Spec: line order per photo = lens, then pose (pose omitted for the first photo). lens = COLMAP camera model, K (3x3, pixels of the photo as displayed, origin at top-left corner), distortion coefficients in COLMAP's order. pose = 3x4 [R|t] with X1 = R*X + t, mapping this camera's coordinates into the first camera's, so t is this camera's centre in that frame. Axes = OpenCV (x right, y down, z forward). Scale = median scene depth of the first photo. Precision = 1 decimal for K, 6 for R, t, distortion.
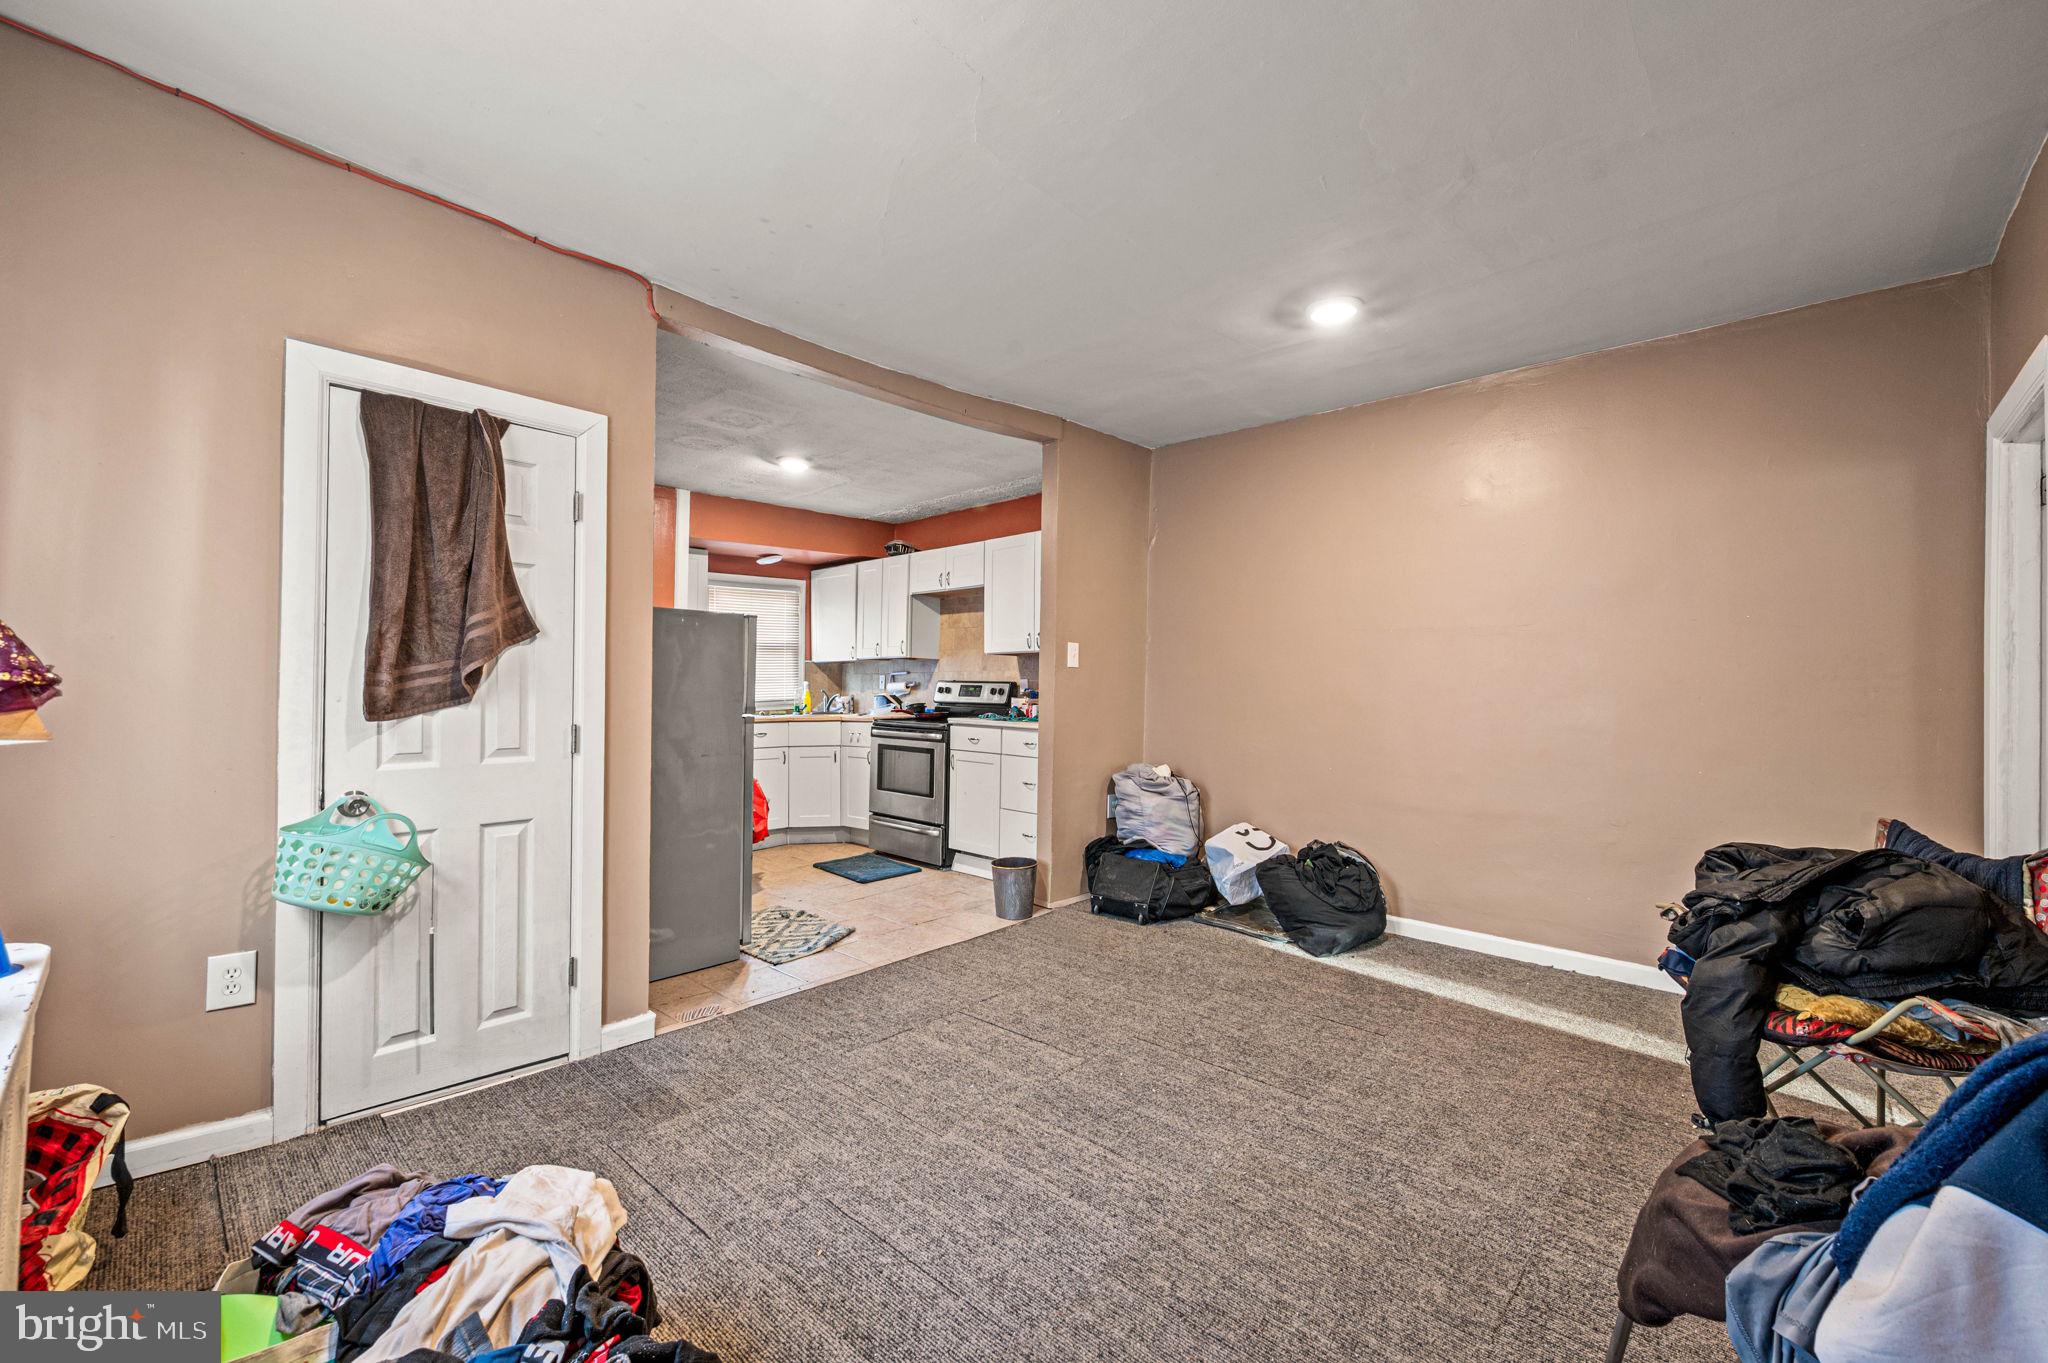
lens RADIAL K [[828.7, 0, 1010.6], [0, 828.7, 685.1], [0, 0, 1]] dist [-0.002043, -0.000044]
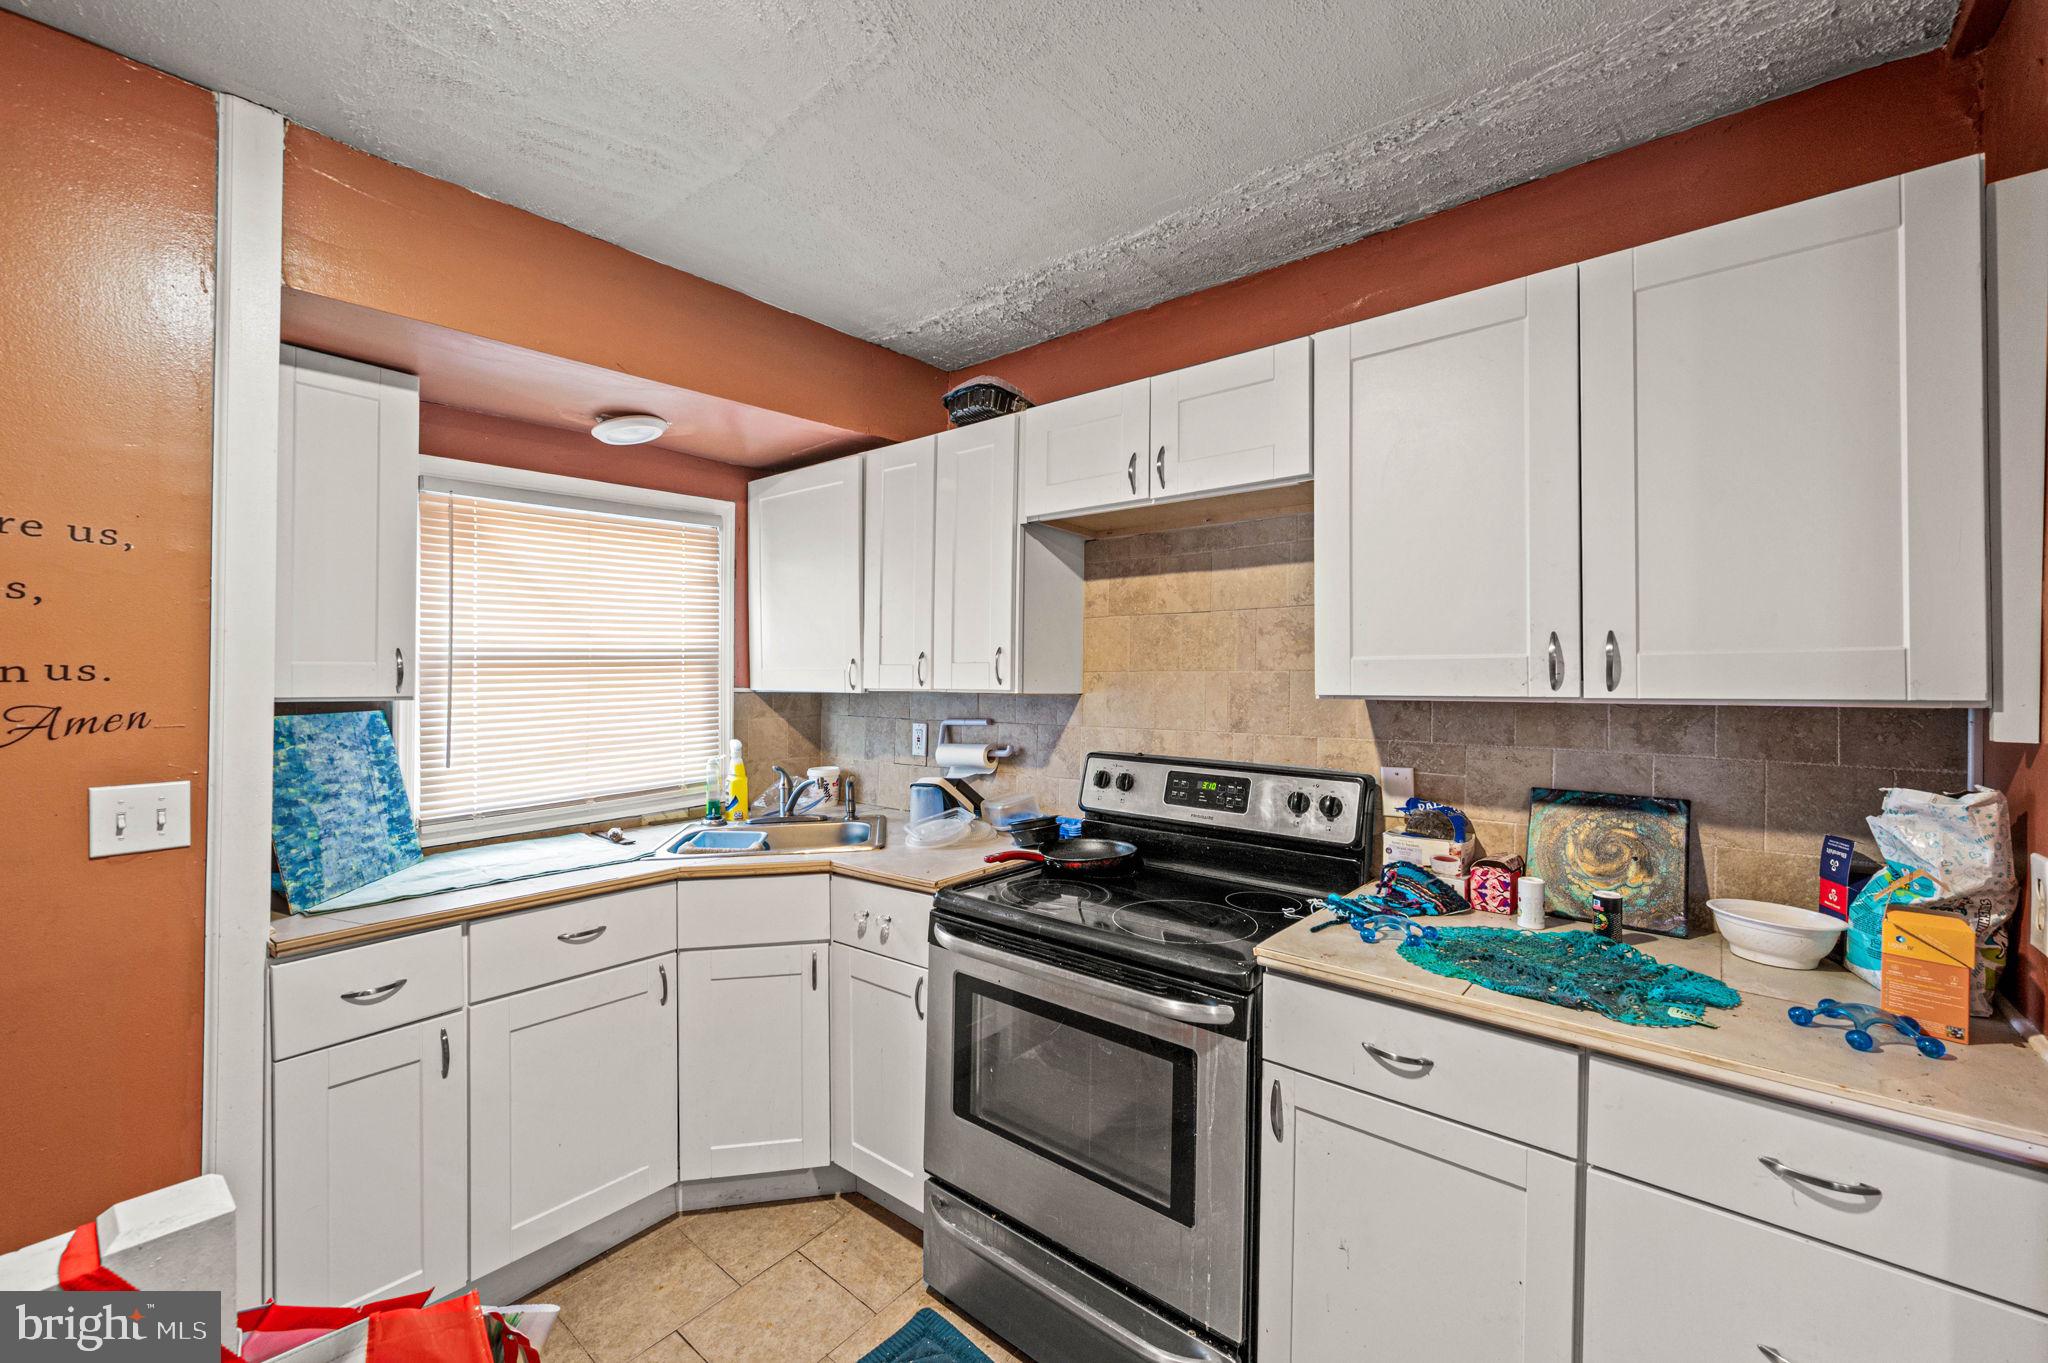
lens RADIAL K [[828.7, 0, 1045.9], [0, 828.7, 667.1], [0, 0, 1]] dist [-0.002043, -0.000044]
pose [[0.995444, -0.005794, 0.095174, -0.143841], [0.006143, 0.999975, -0.003380, -0.043482], [-0.095152, 0.003949, 0.995455, 0.627210]]
